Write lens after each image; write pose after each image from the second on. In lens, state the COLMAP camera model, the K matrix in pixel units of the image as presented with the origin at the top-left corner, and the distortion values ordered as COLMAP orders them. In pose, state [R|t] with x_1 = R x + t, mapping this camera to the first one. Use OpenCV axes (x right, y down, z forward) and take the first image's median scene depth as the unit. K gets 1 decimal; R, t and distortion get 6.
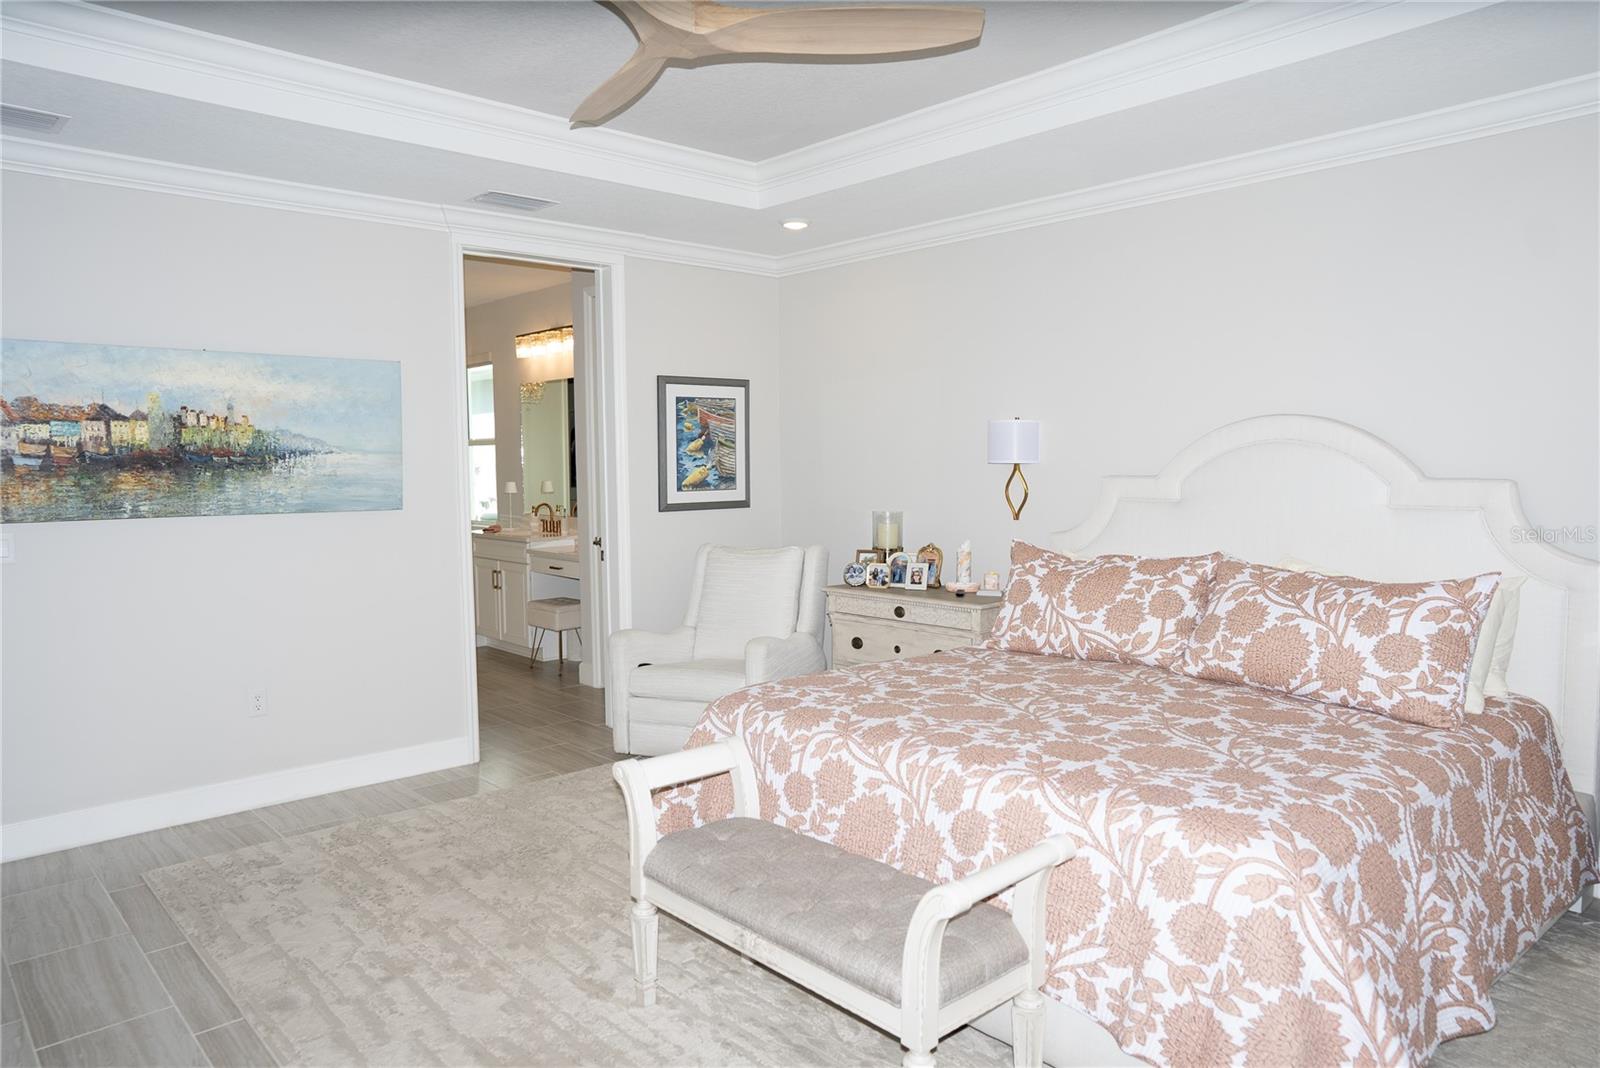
lens RADIAL K [[1059.2, 0, 800.7], [0, 1059.2, 533.1], [0, 0, 1]] dist [-0.042829, 0.046687]
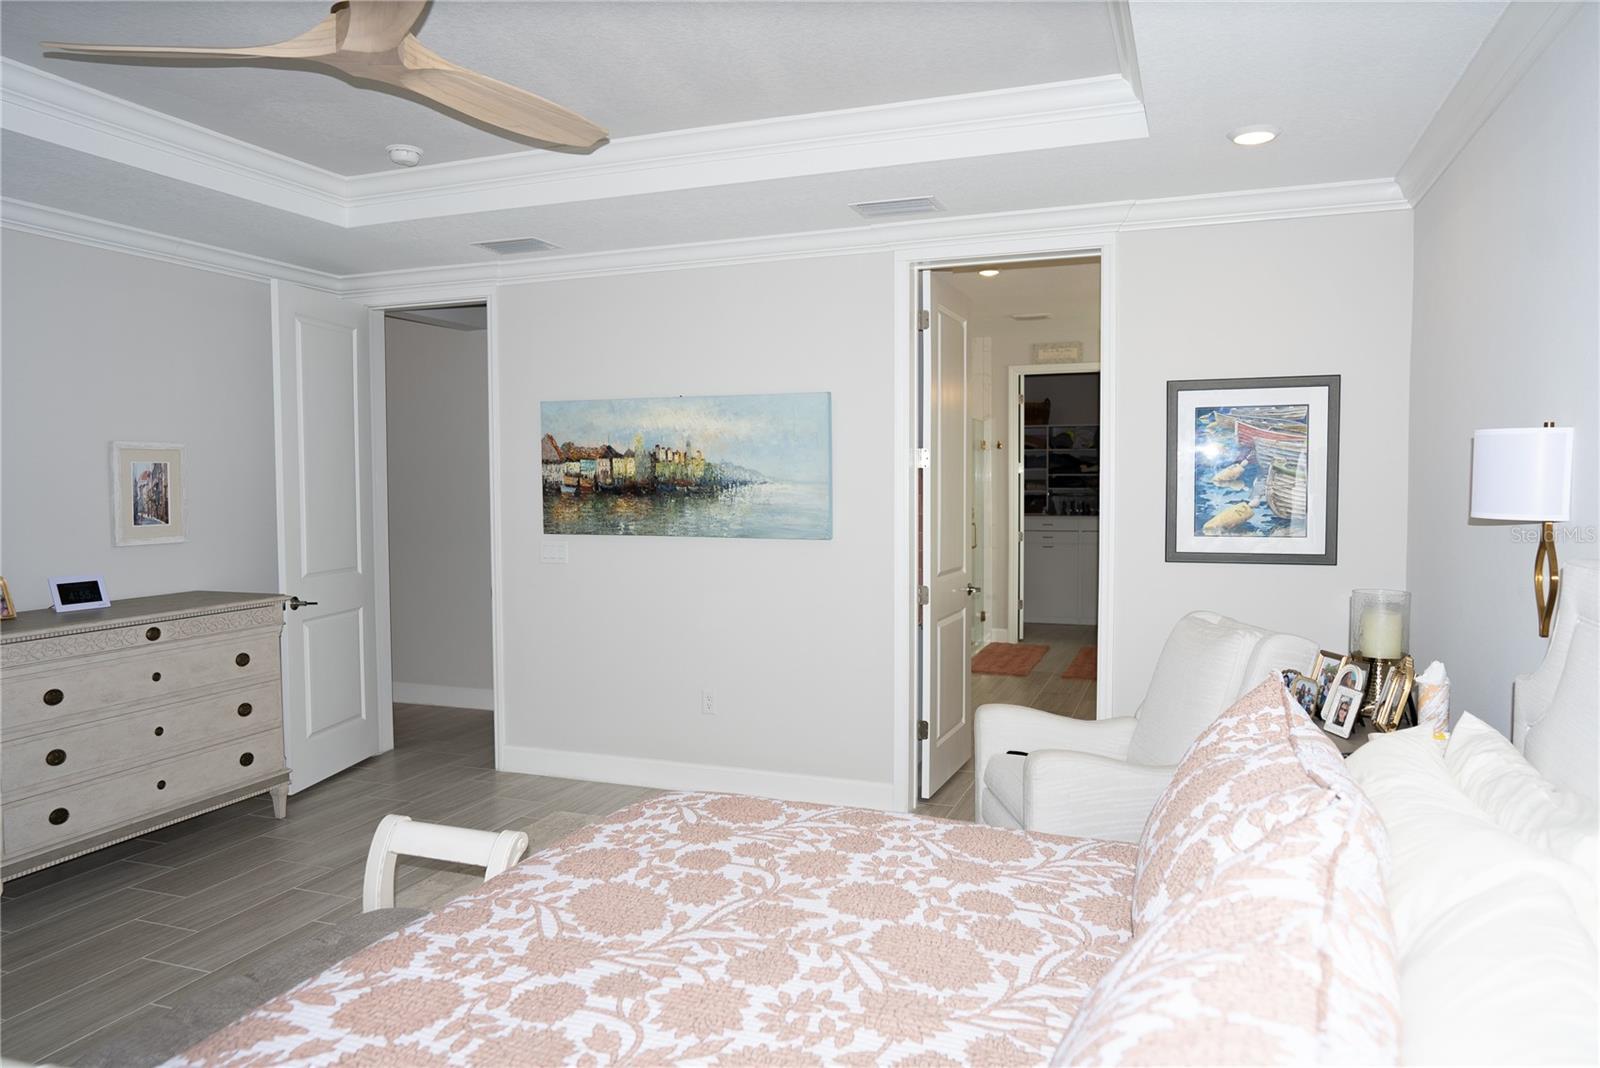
lens RADIAL K [[1059.2, 0, 800.1], [0, 1059.2, 531.3], [0, 0, 1]] dist [-0.042829, 0.046687]
pose [[0.456321, 0.051865, -0.888303, 0.575405], [-0.060942, 0.997777, 0.026951, -0.064083], [0.887726, 0.041837, 0.458467, 0.590651]]
